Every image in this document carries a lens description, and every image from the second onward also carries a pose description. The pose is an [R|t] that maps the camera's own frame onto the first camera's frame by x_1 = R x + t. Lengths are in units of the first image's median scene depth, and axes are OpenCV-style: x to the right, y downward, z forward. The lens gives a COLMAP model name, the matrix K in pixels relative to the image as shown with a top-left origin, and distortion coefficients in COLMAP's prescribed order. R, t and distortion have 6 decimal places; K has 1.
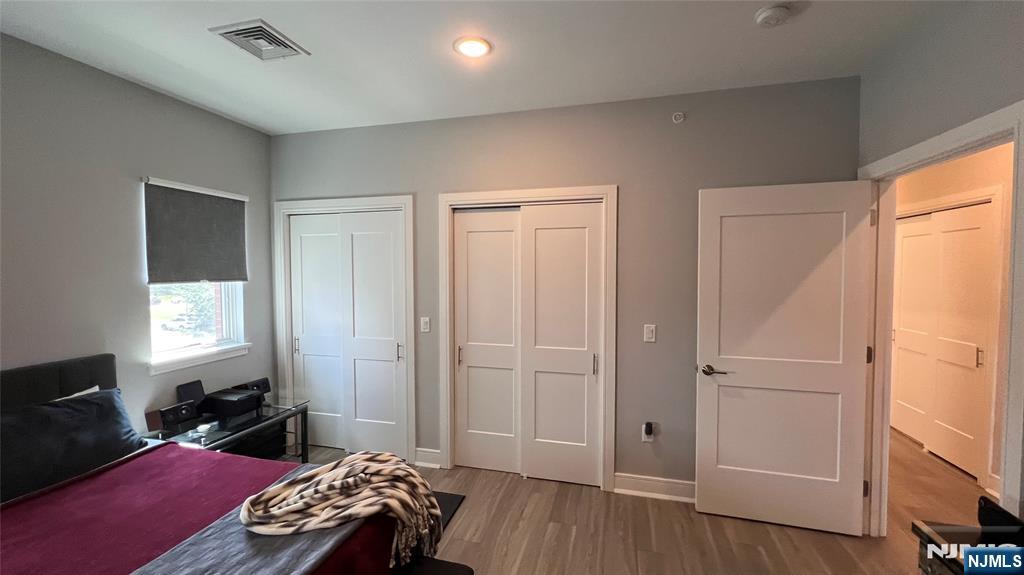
lens RADIAL K [[410.7, 0, 509.2], [0, 410.7, 286.5], [0, 0, 1]] dist [-0.000095, -0.000001]
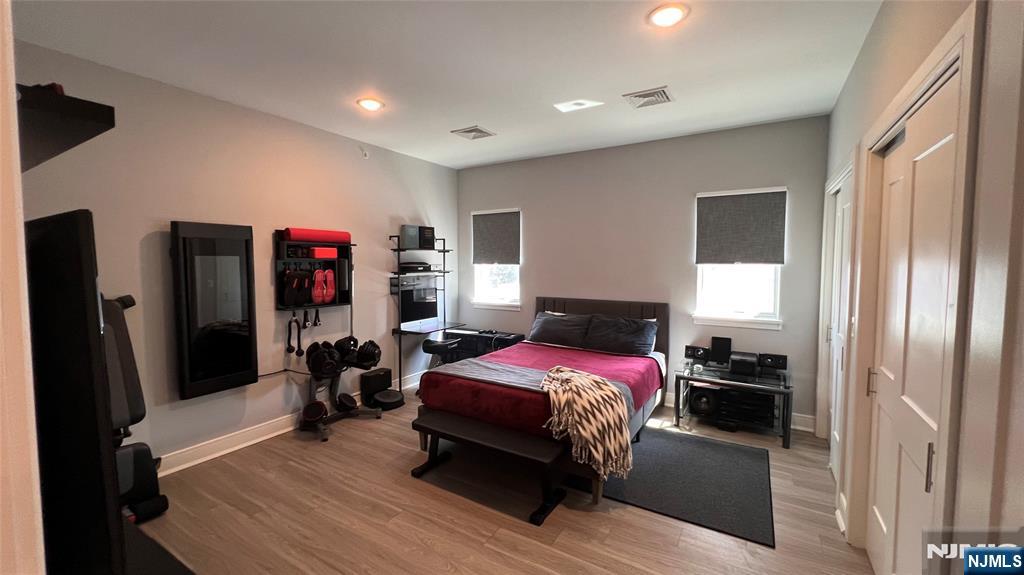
lens RADIAL K [[410.7, 0, 509.2], [0, 410.7, 286.5], [0, 0, 1]] dist [-0.000095, -0.000001]
pose [[-0.281124, 0.085117, -0.955889, 0.736178], [-0.022567, 0.995197, 0.095255, -0.049083], [0.959406, 0.048350, -0.277853, 0.710865]]
